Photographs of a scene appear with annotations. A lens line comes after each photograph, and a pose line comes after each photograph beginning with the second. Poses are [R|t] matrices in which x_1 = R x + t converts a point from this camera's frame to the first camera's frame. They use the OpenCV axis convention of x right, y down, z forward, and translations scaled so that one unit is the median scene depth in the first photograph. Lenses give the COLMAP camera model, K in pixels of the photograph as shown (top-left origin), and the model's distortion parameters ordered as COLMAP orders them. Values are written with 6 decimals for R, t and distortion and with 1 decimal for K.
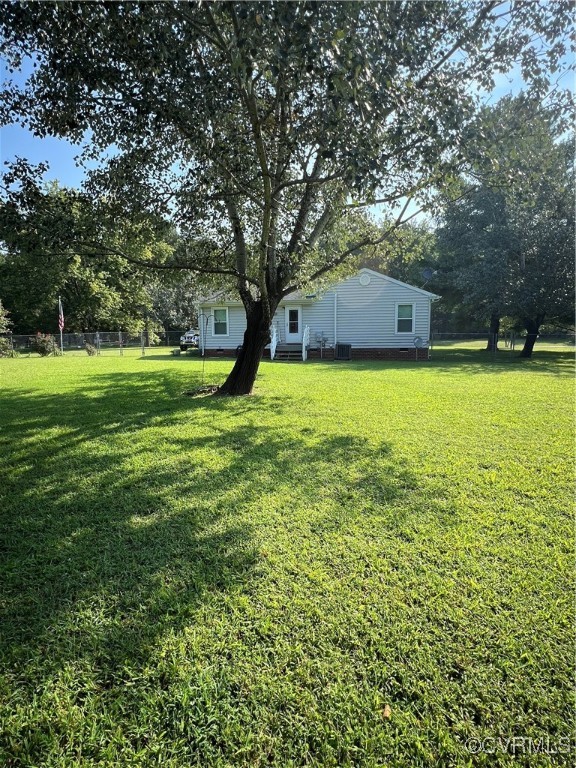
lens RADIAL K [[393.5, 0, 284.8], [0, 393.5, 385.0], [0, 0, 1]] dist [0.000883, -0.000182]
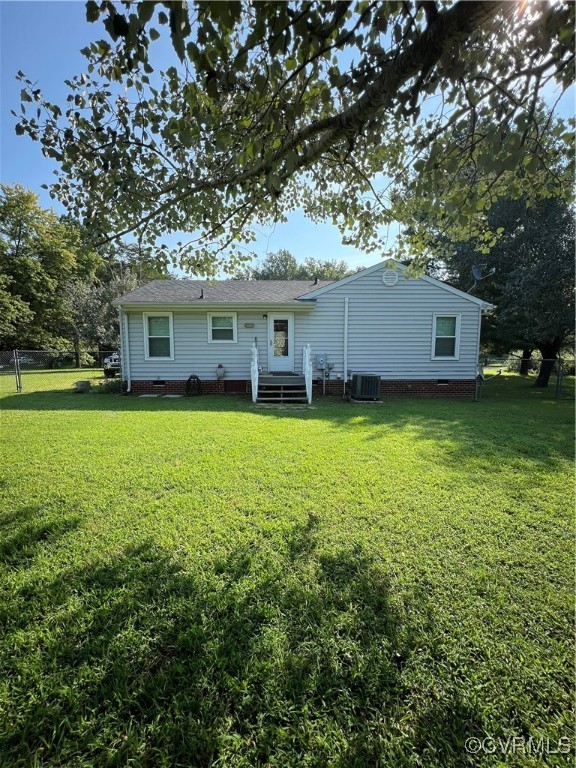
lens RADIAL K [[311.5, 0, 287.0], [0, 311.5, 384.1], [0, 0, 1]] dist [0.000122, 0.000489]
pose [[0.976764, -0.010496, 0.214062, -0.077373], [0.018117, 0.999269, -0.033671, -0.070227], [-0.213552, 0.036767, 0.976240, 0.512918]]
